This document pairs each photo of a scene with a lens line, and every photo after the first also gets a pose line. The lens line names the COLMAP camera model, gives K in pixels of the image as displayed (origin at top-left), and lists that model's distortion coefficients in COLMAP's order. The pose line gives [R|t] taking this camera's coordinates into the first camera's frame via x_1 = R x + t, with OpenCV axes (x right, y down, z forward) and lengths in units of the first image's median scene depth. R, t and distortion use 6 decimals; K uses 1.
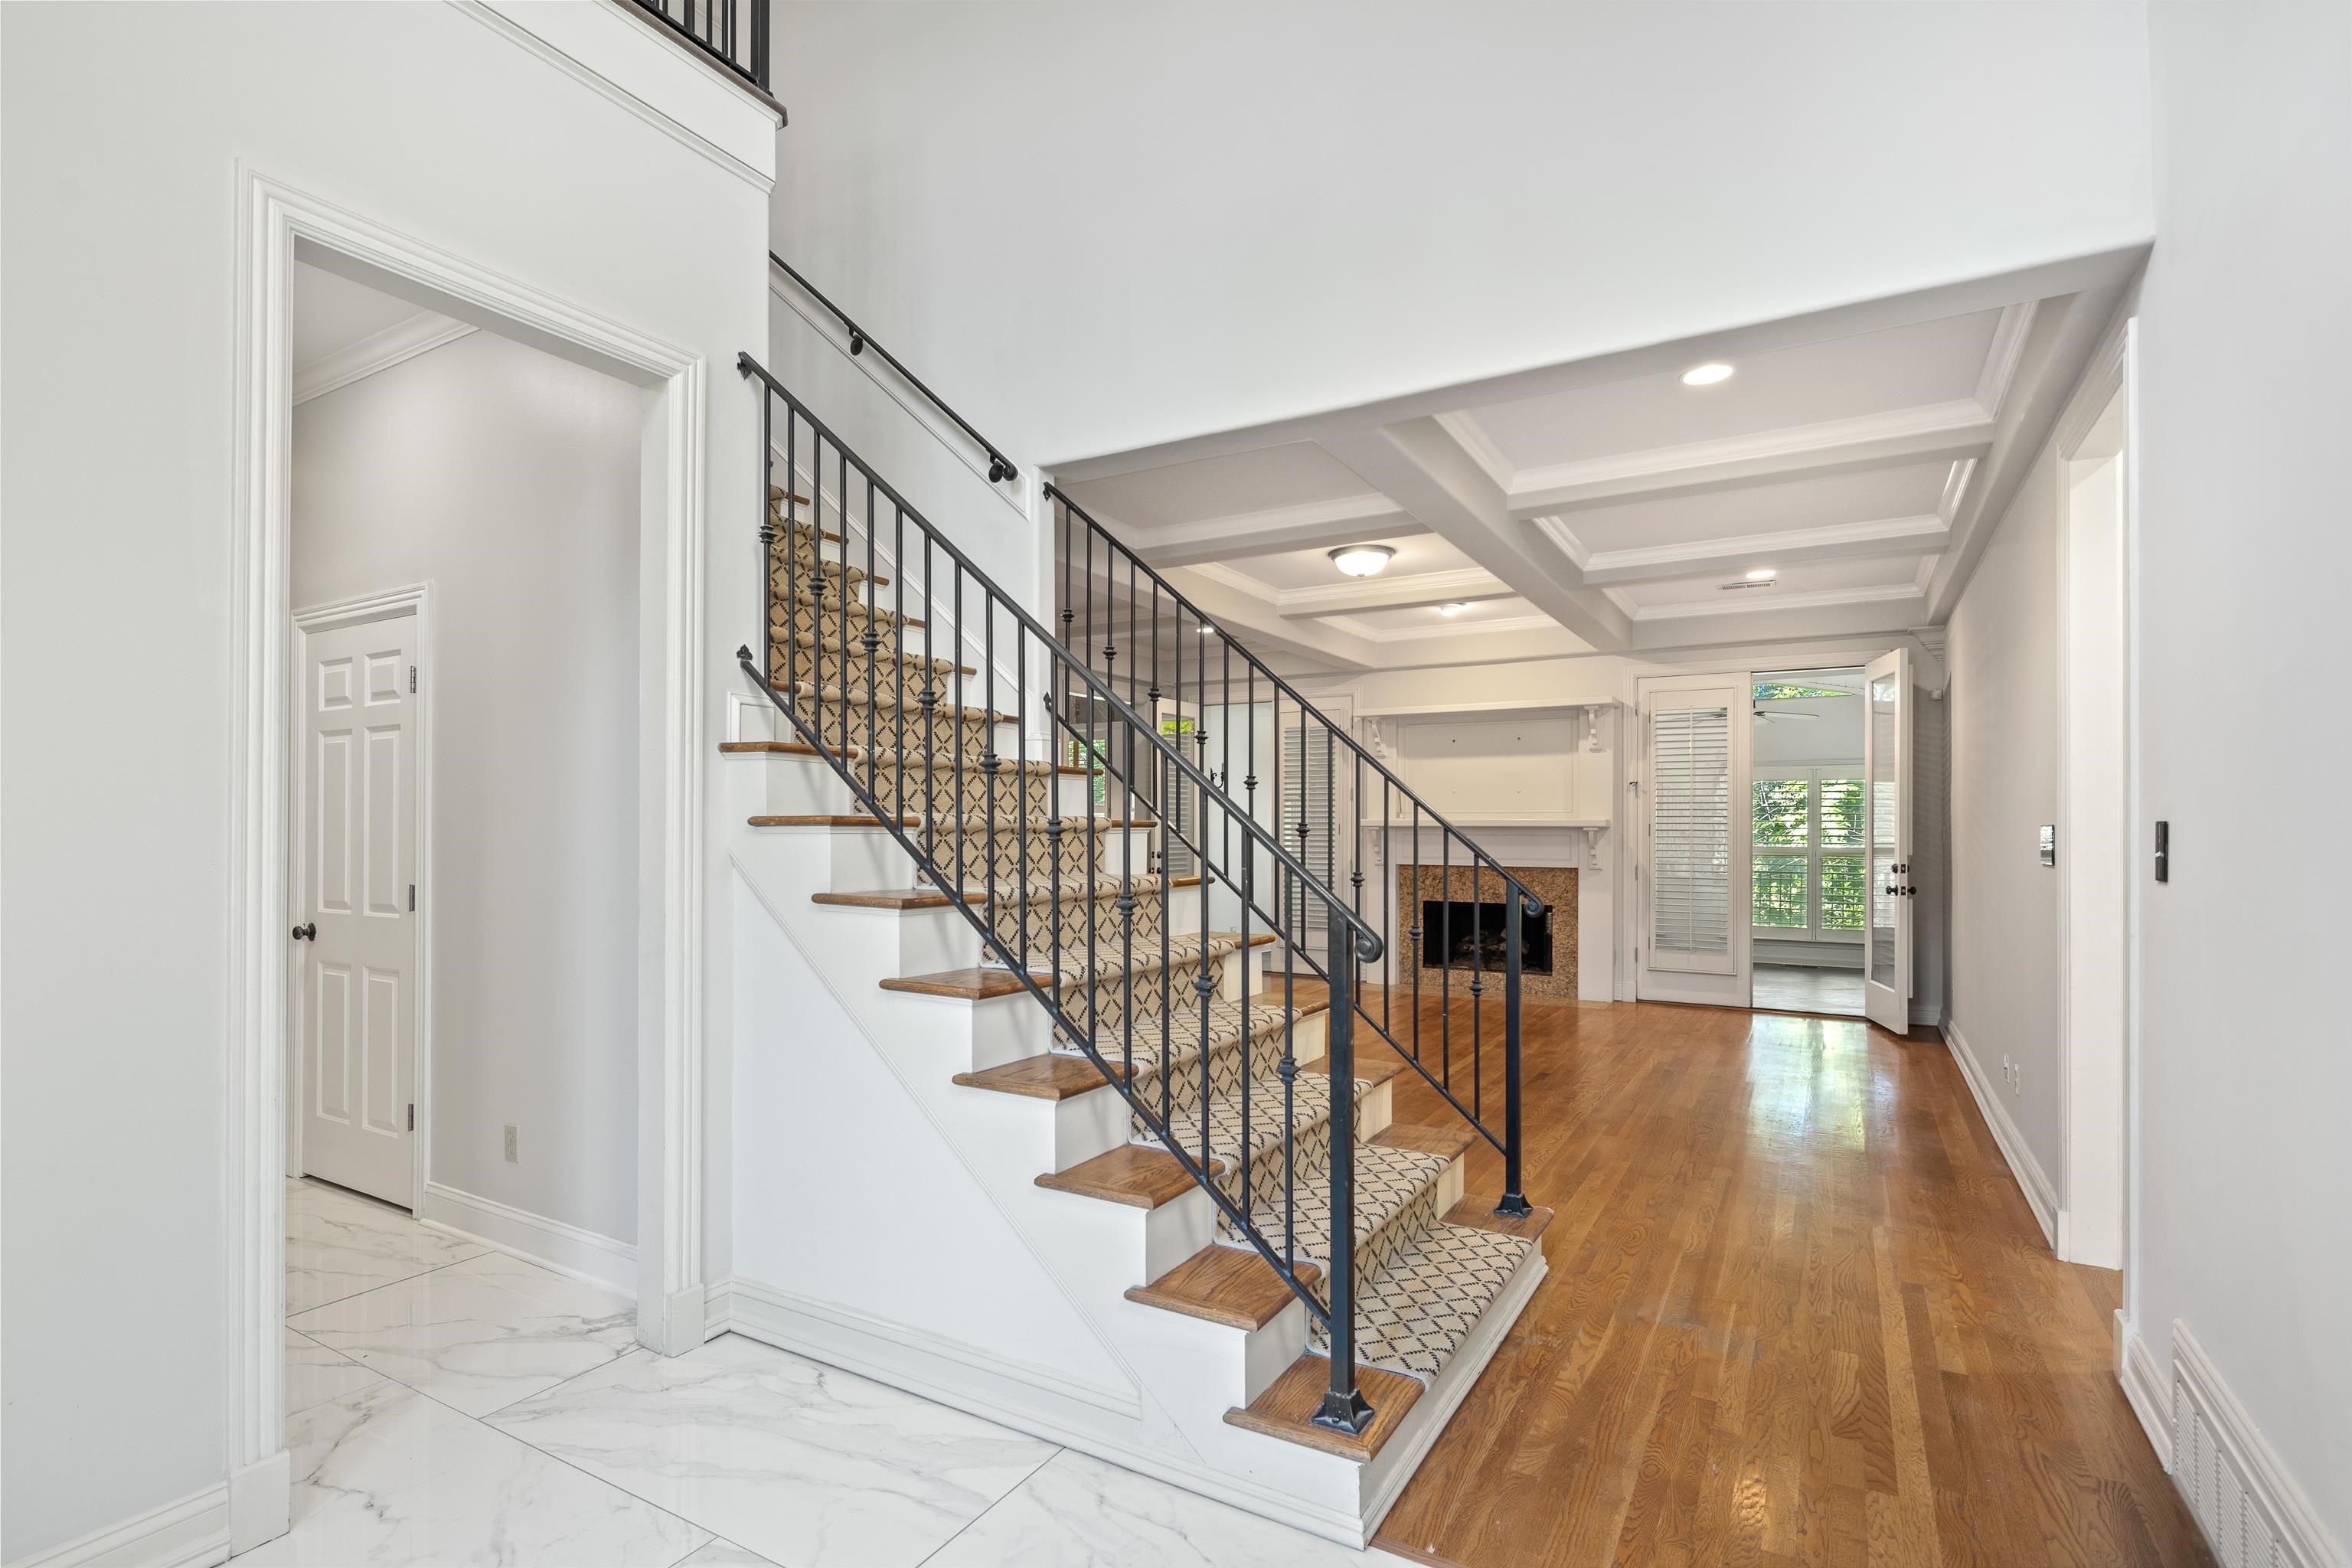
lens RADIAL K [[1130.7, 0, 1164.3], [0, 1130.7, 794.2], [0, 0, 1]] dist [-0.000431, -0.000300]
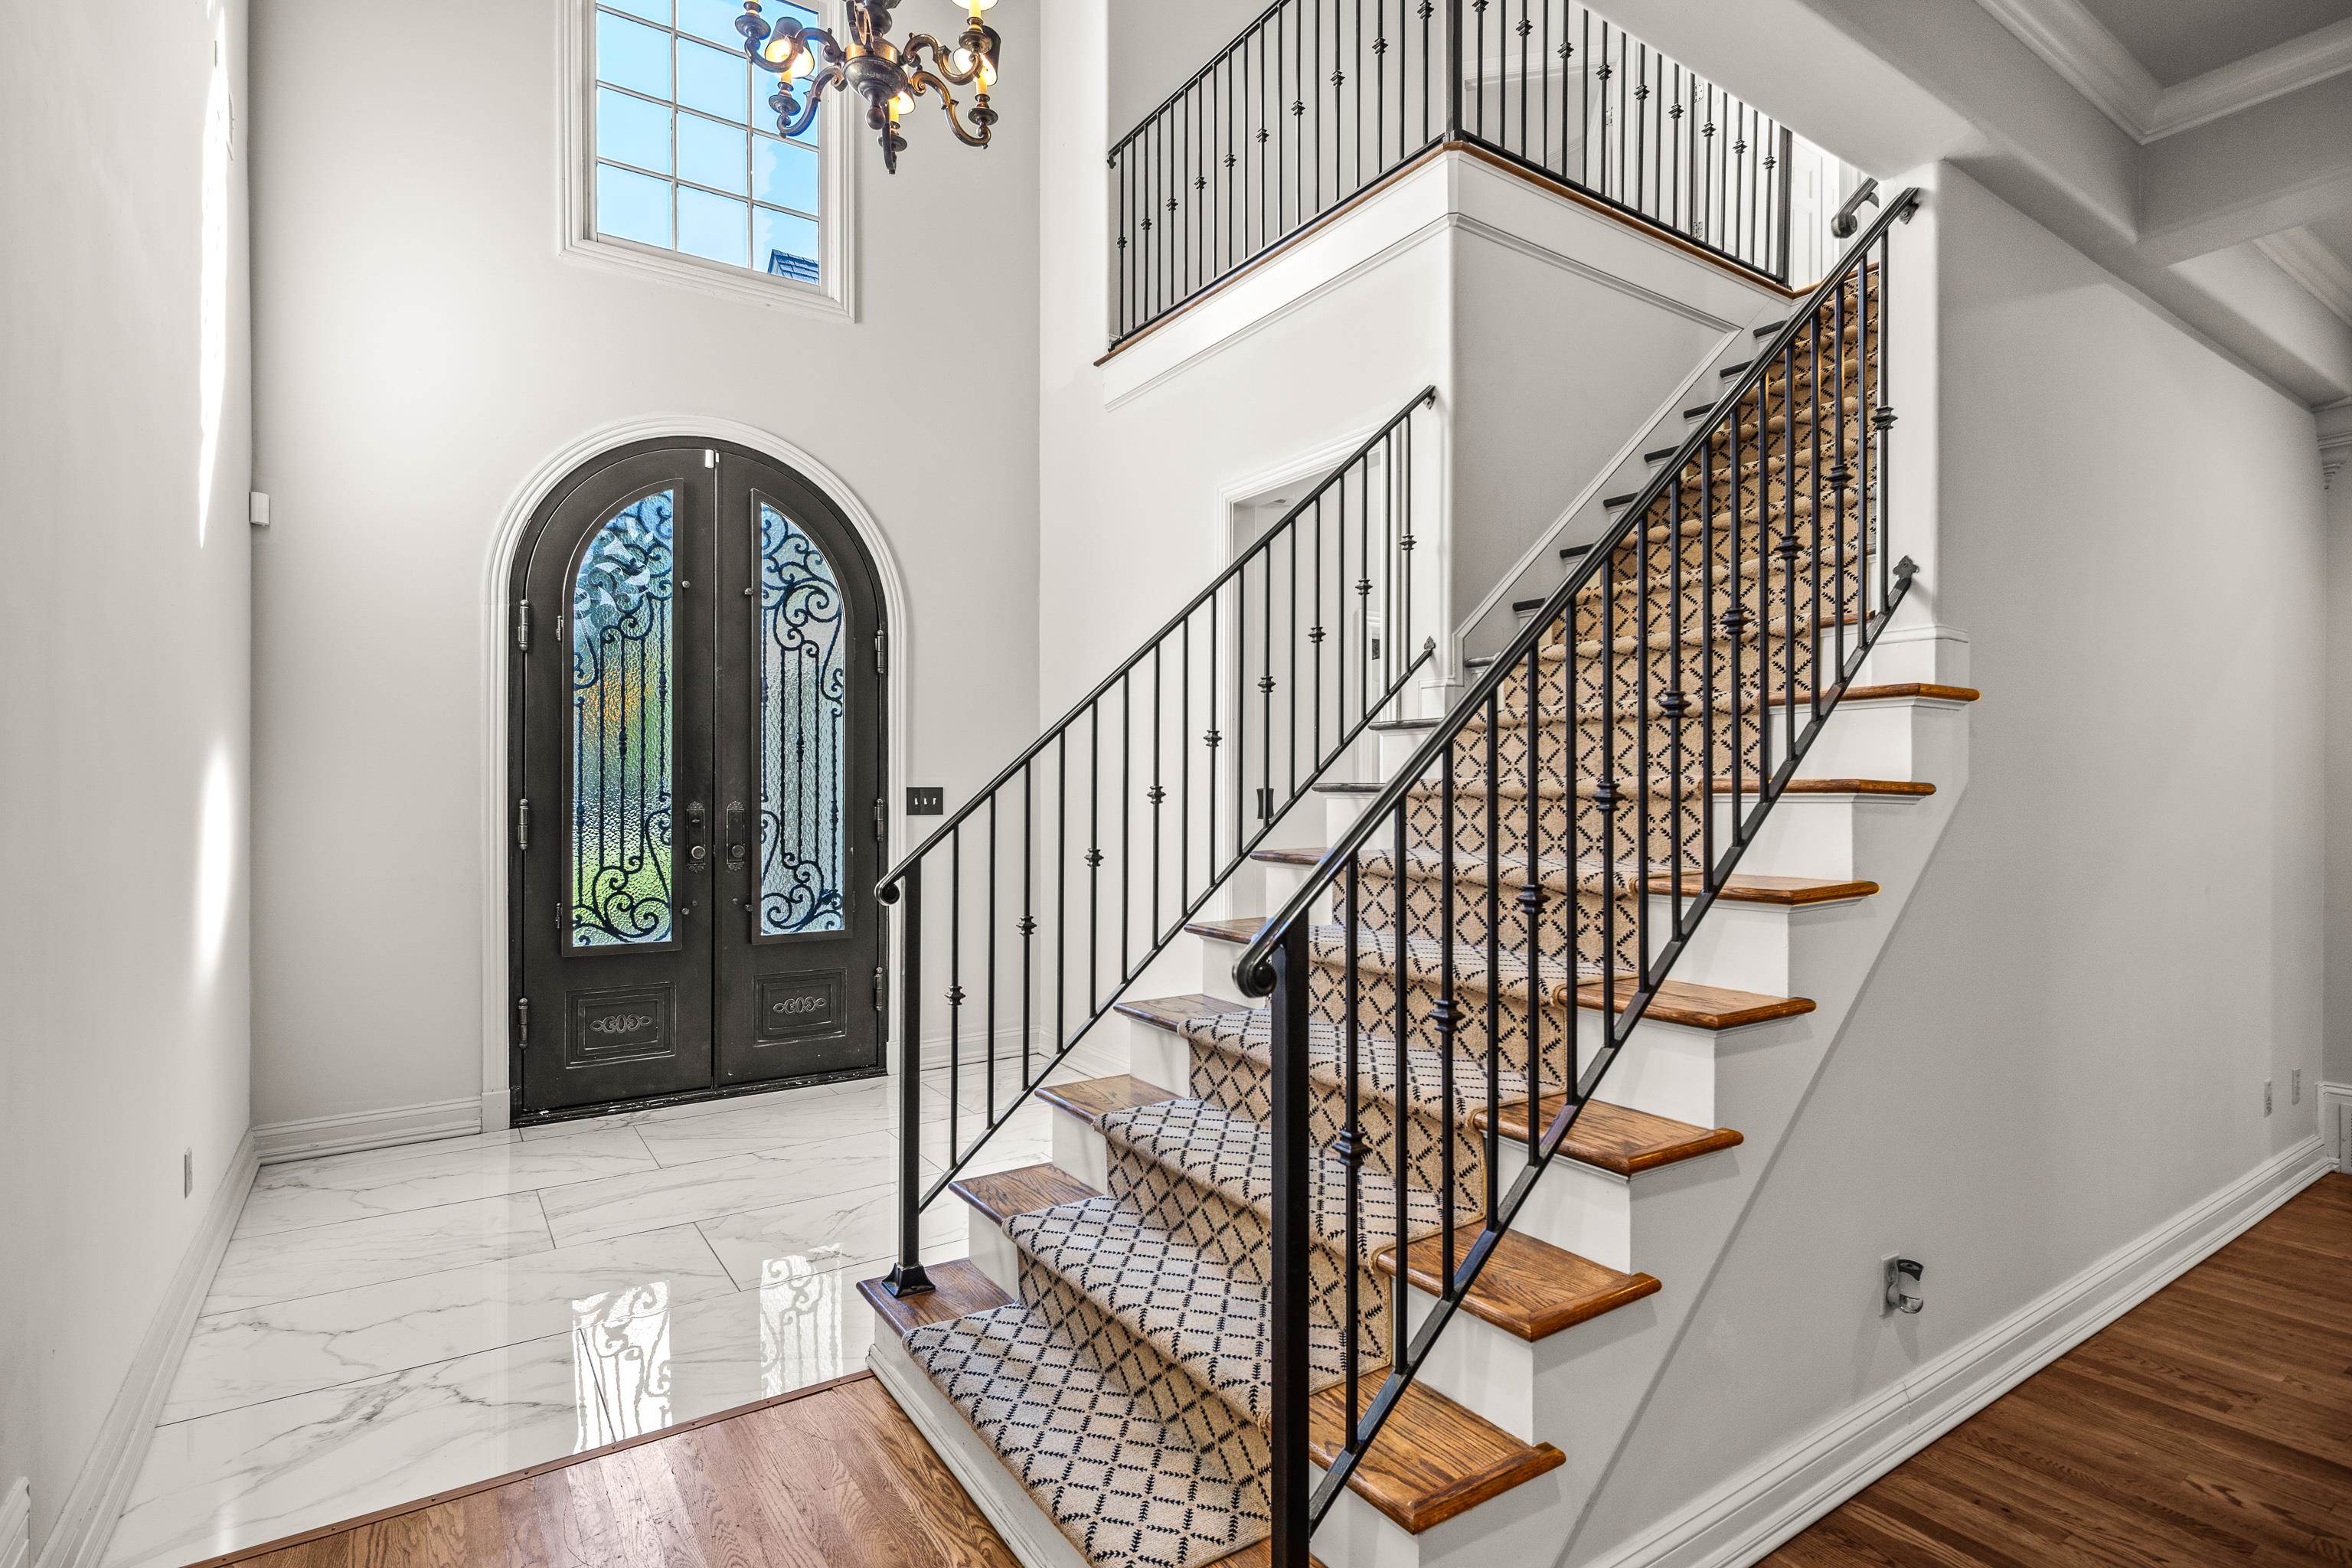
lens RADIAL K [[1130.7, 0, 1164.3], [0, 1130.7, 794.2], [0, 0, 1]] dist [-0.000431, -0.000300]
pose [[-0.436873, 0.002788, -0.899519, 0.735097], [0.028092, 0.999550, -0.010545, 0.033253], [0.899084, -0.029876, -0.436755, 1.174525]]
